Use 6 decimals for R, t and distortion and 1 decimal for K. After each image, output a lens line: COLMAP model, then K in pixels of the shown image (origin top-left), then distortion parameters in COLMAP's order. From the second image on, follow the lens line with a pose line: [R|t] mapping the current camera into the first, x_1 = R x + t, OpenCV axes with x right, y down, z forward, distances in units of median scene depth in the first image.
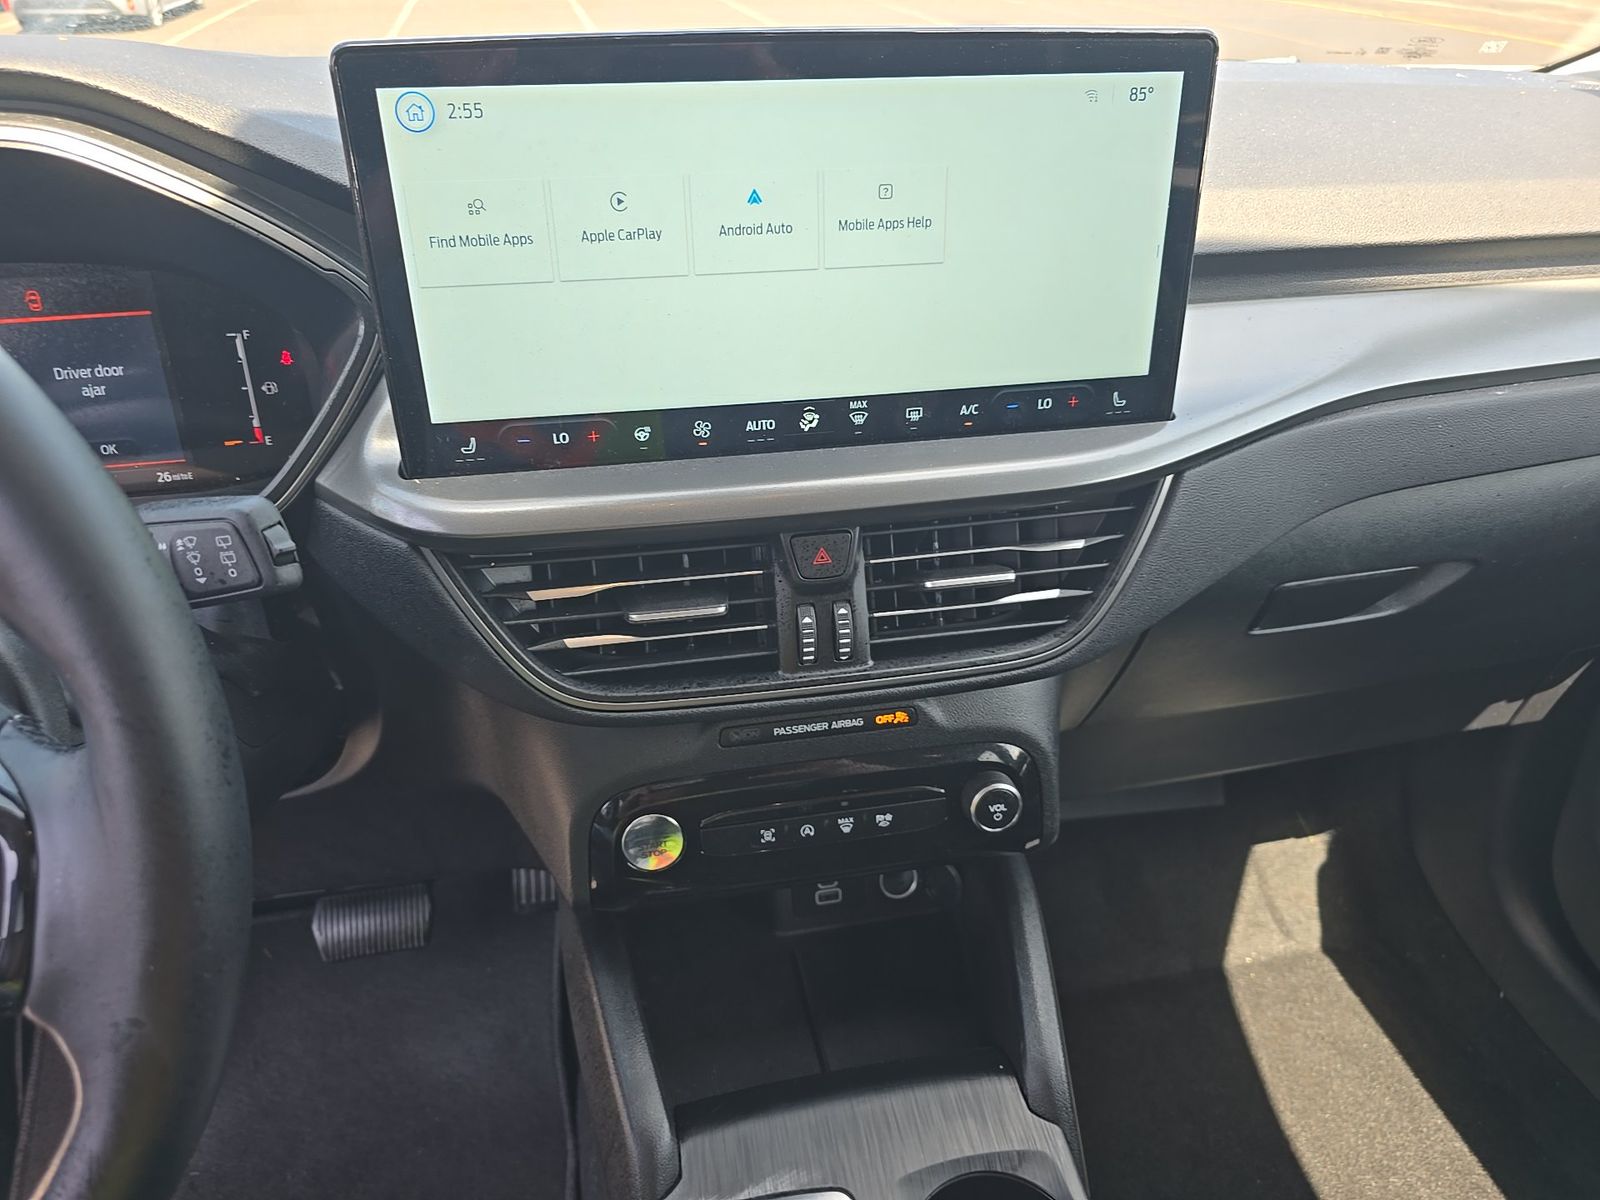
lens RADIAL K [[1042.7, 0, 800.0], [0, 1042.7, 600.0], [0, 0, 1]] dist [-0.006405, -0.019971]
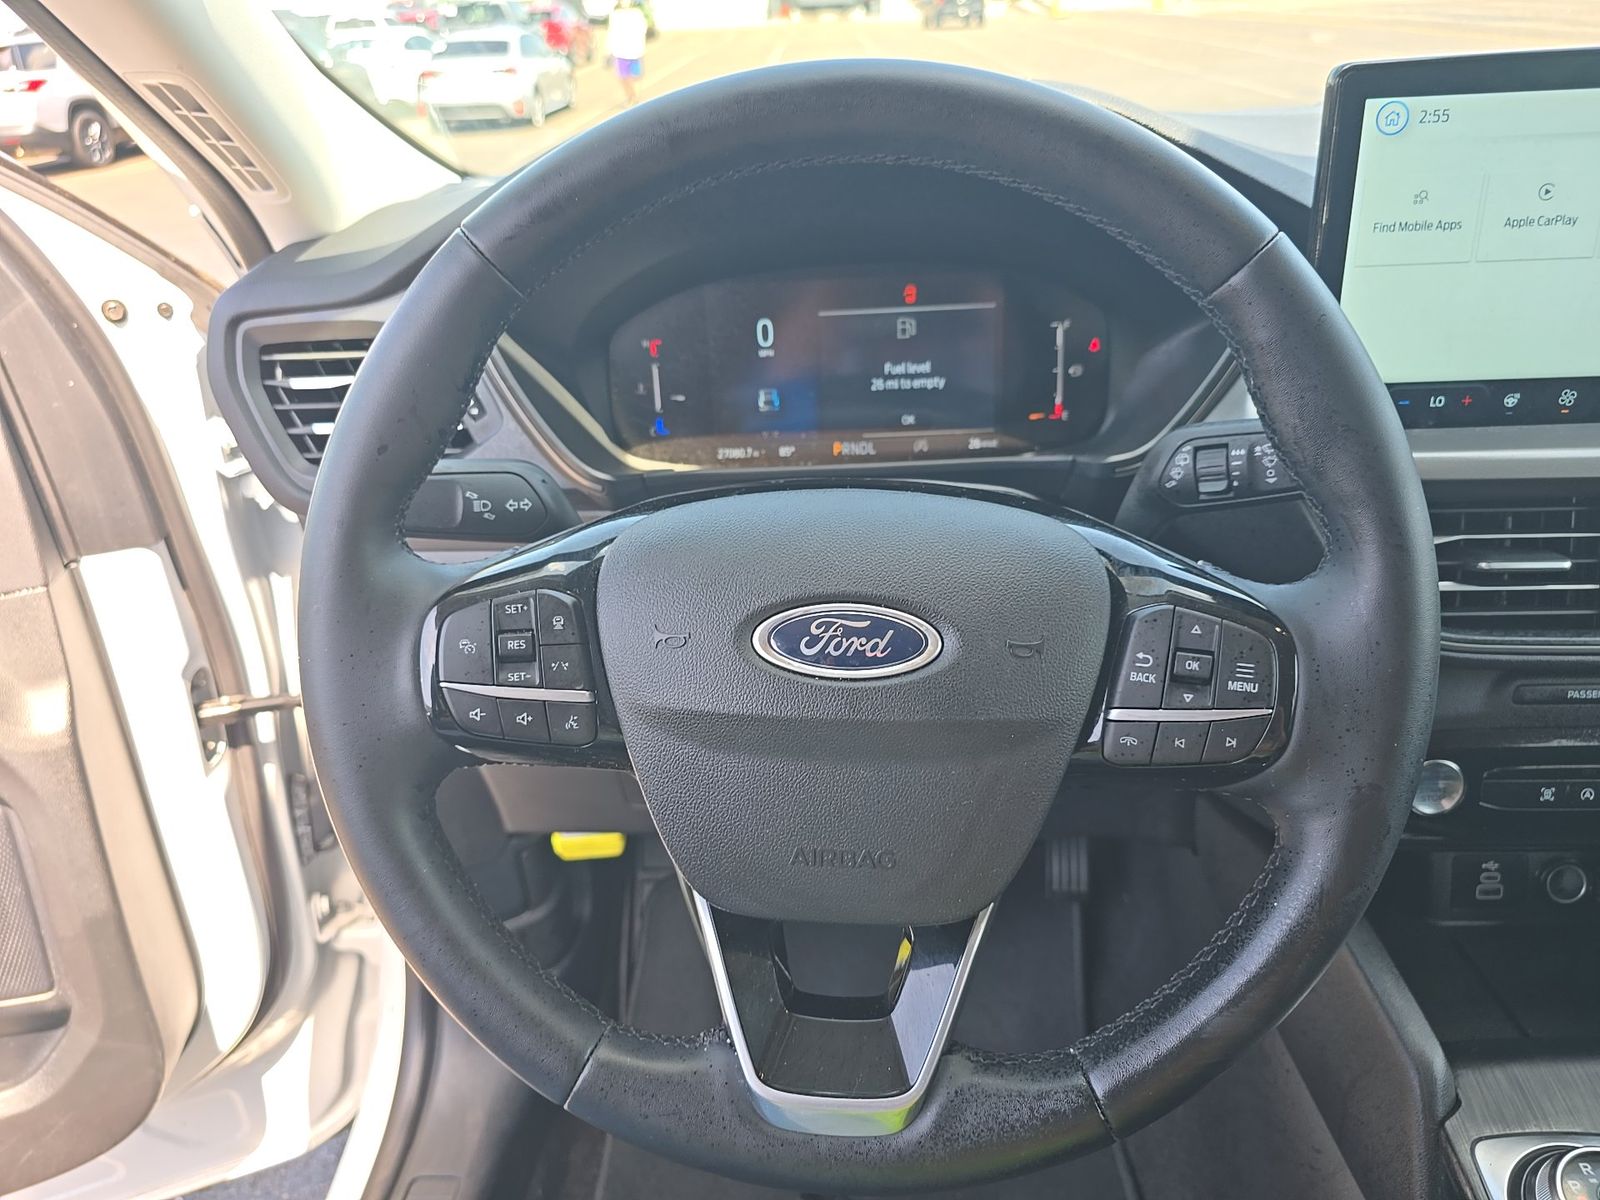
lens RADIAL K [[1042.7, 0, 800.0], [0, 1042.7, 600.0], [0, 0, 1]] dist [-0.006405, -0.019971]
pose [[0.963966, 0.063026, -0.258453, -0.523068], [-0.080270, 0.995159, -0.056708, 0.157976], [0.253627, 0.075411, 0.964358, -0.216641]]
